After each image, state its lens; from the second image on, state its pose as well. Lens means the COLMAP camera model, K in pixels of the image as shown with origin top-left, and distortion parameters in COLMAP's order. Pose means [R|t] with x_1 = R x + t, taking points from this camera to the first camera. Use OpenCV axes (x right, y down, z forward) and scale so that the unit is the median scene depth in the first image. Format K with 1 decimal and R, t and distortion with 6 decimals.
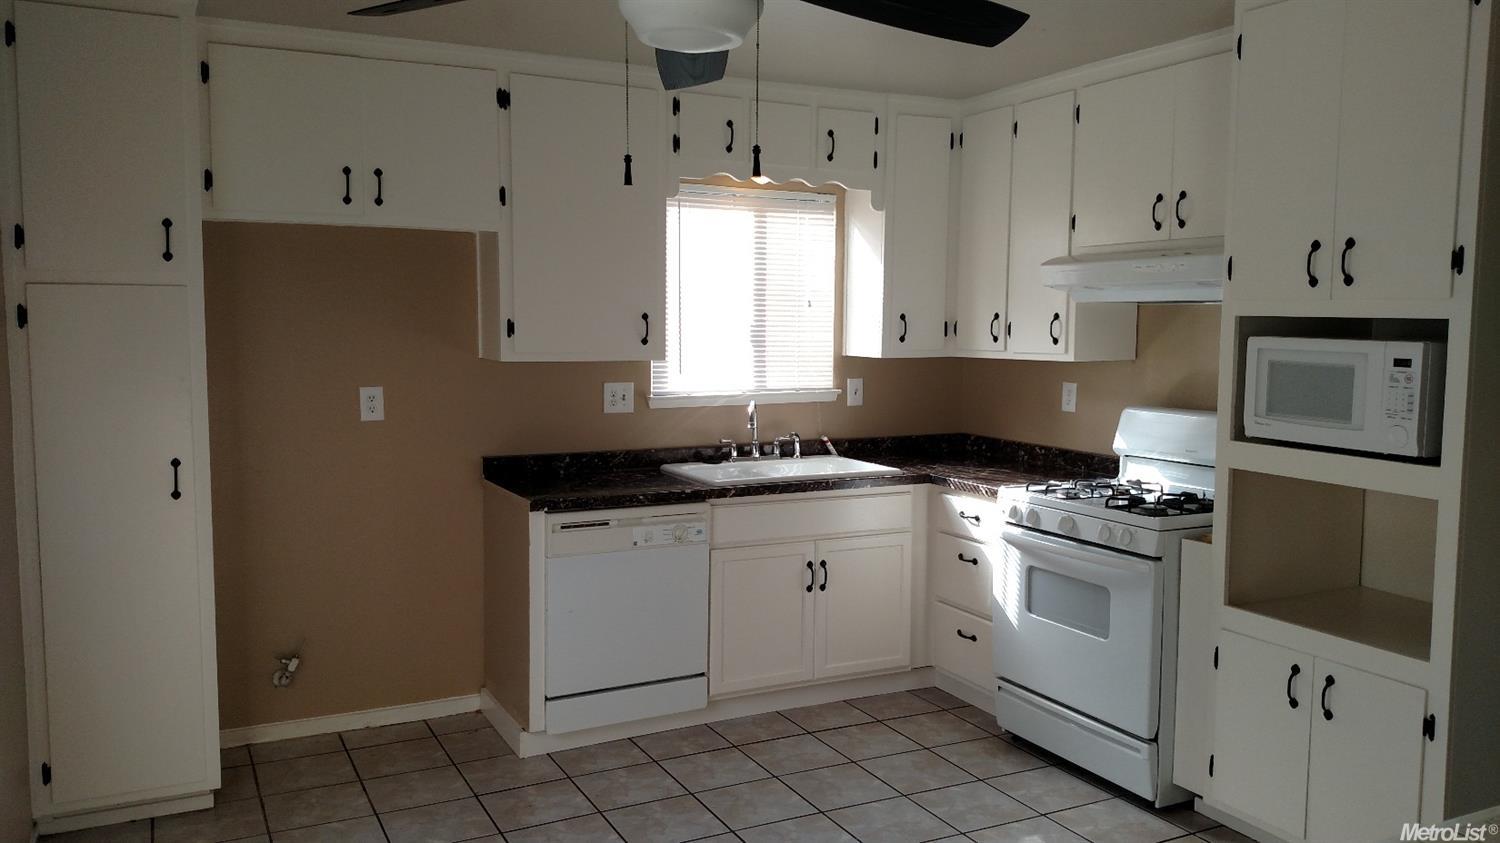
lens RADIAL K [[1166.2, 0, 757.8], [0, 1166.2, 416.6], [0, 0, 1]] dist [0.272023, -0.629530]
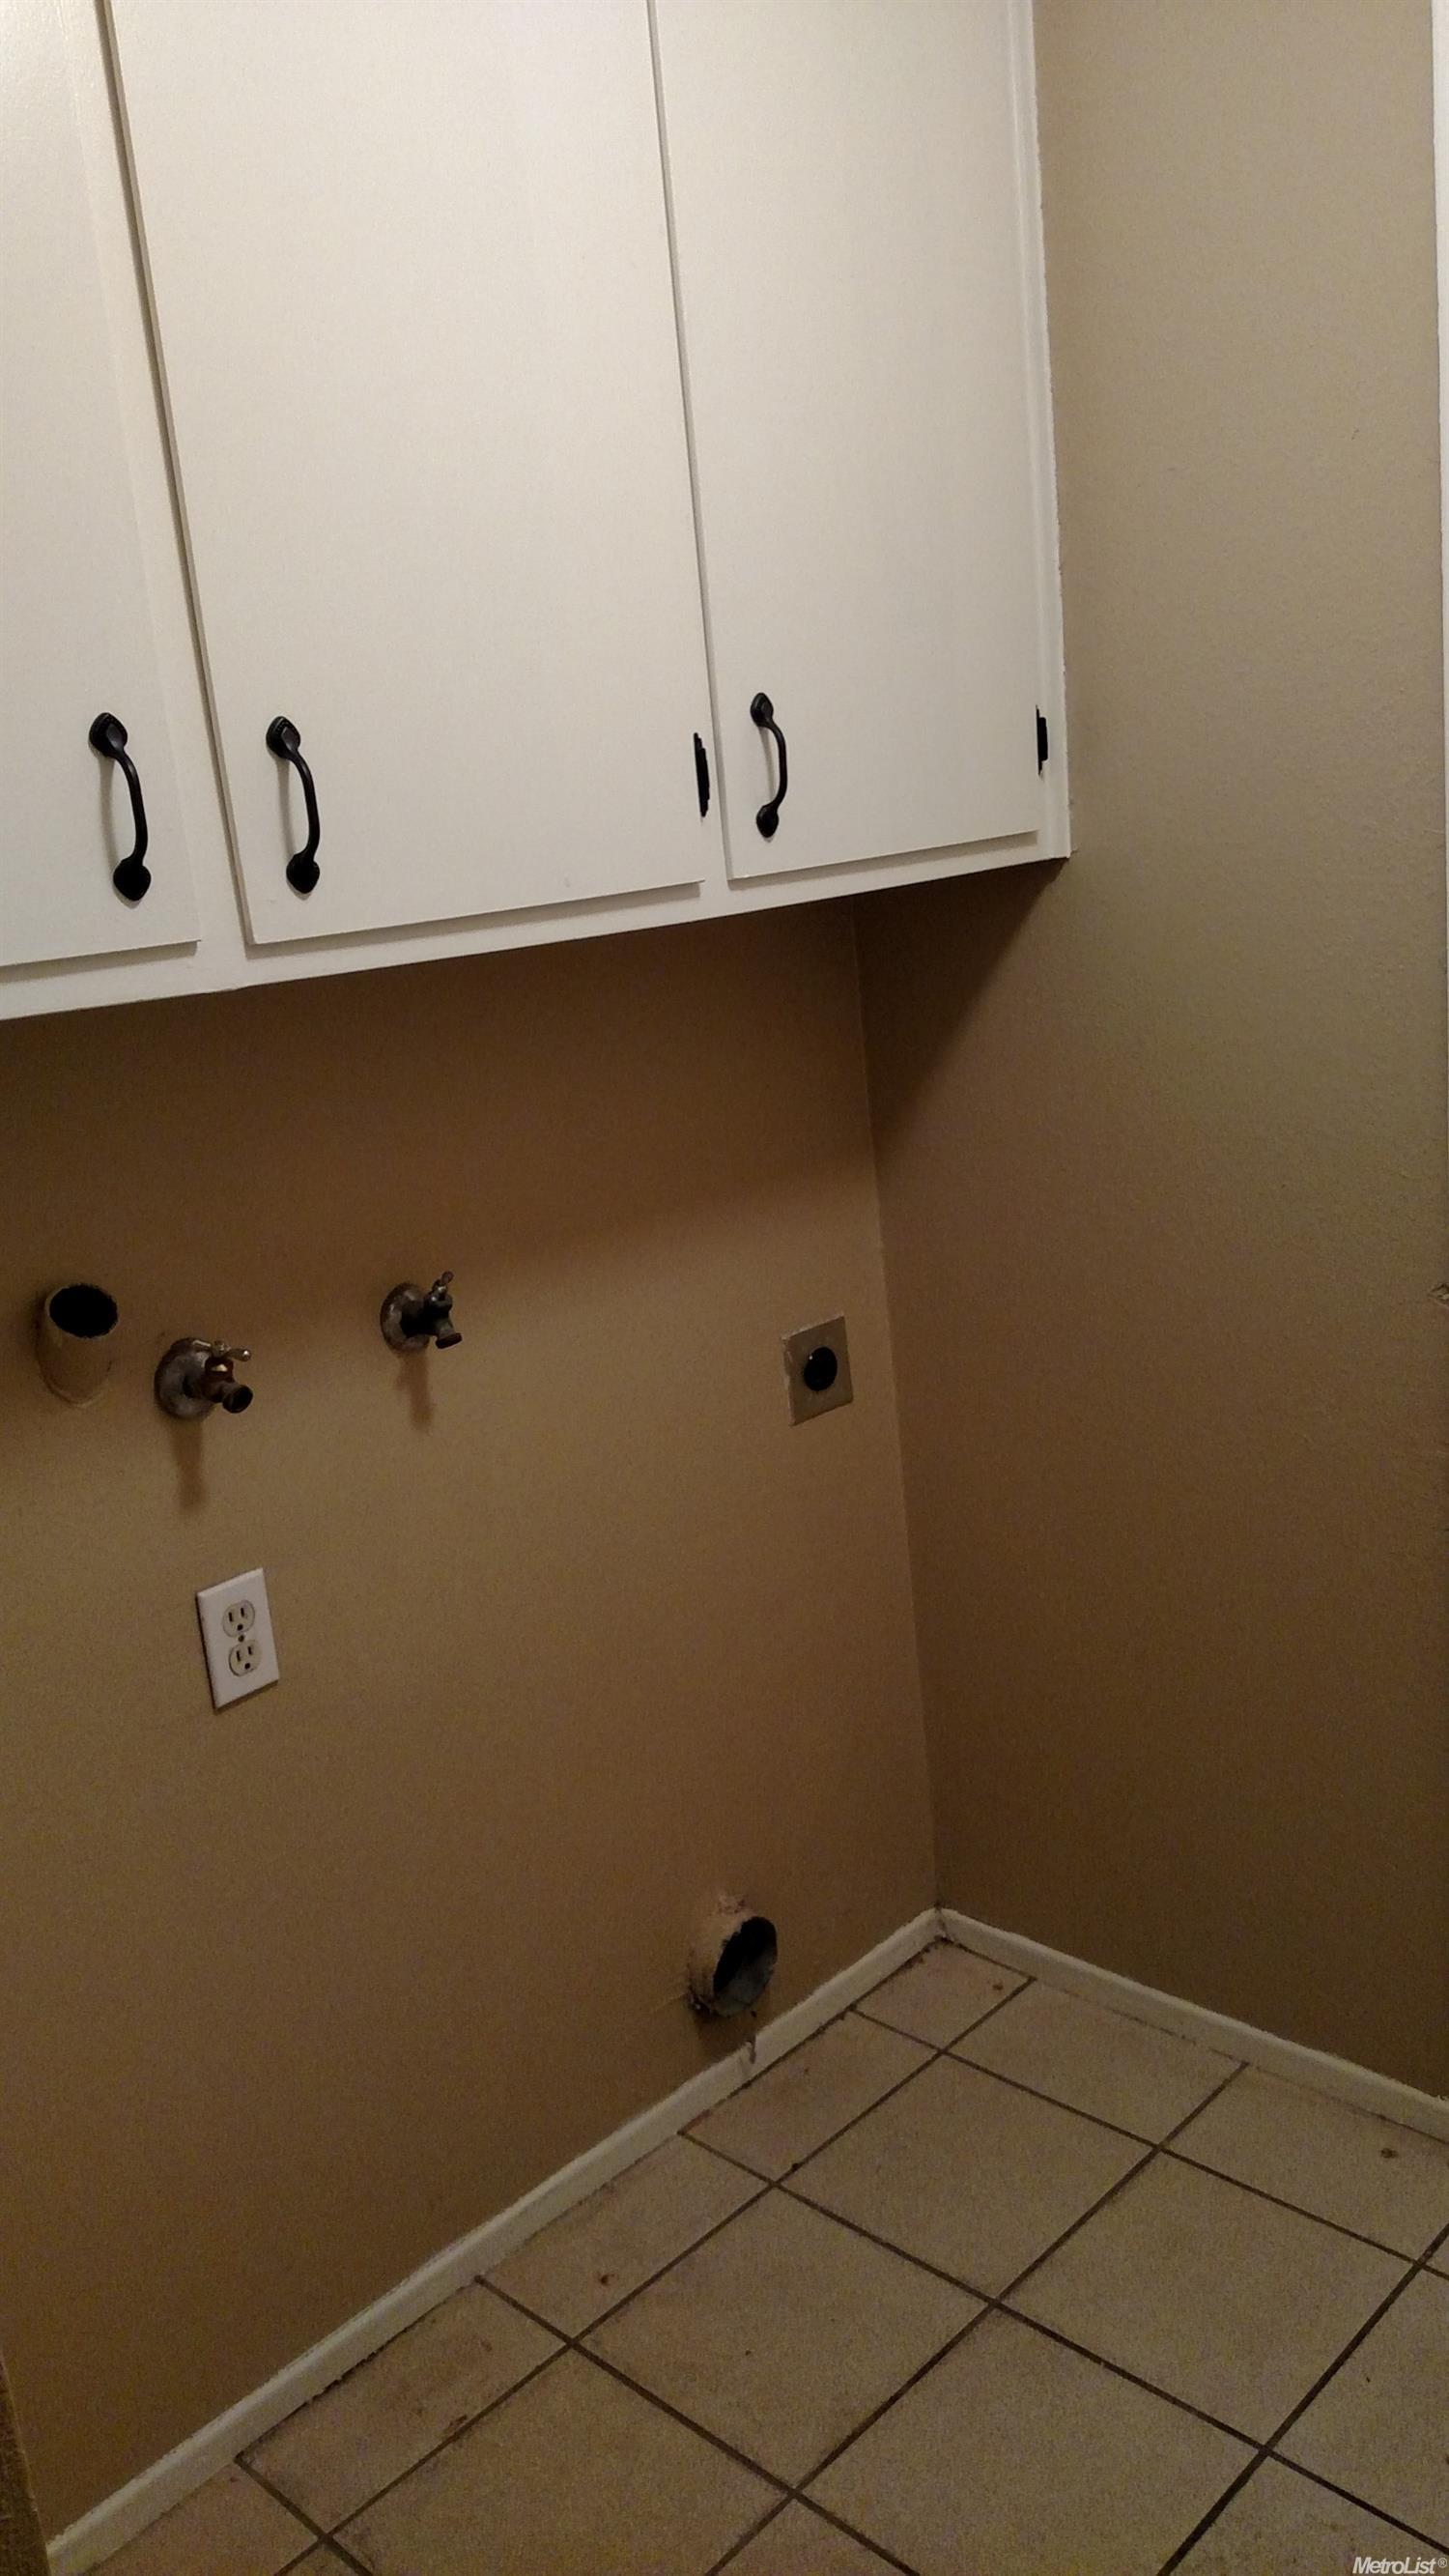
lens RADIAL K [[2002.4, 0, 725.2], [0, 2002.4, 1296.3], [0, 0, 1]] dist [0.272023, -0.629530]
pose [[0.942335, -0.172816, 0.286601, -0.327017], [0.130932, 0.978476, 0.159506, -0.135500], [-0.307997, -0.112783, 0.944679, 0.535207]]
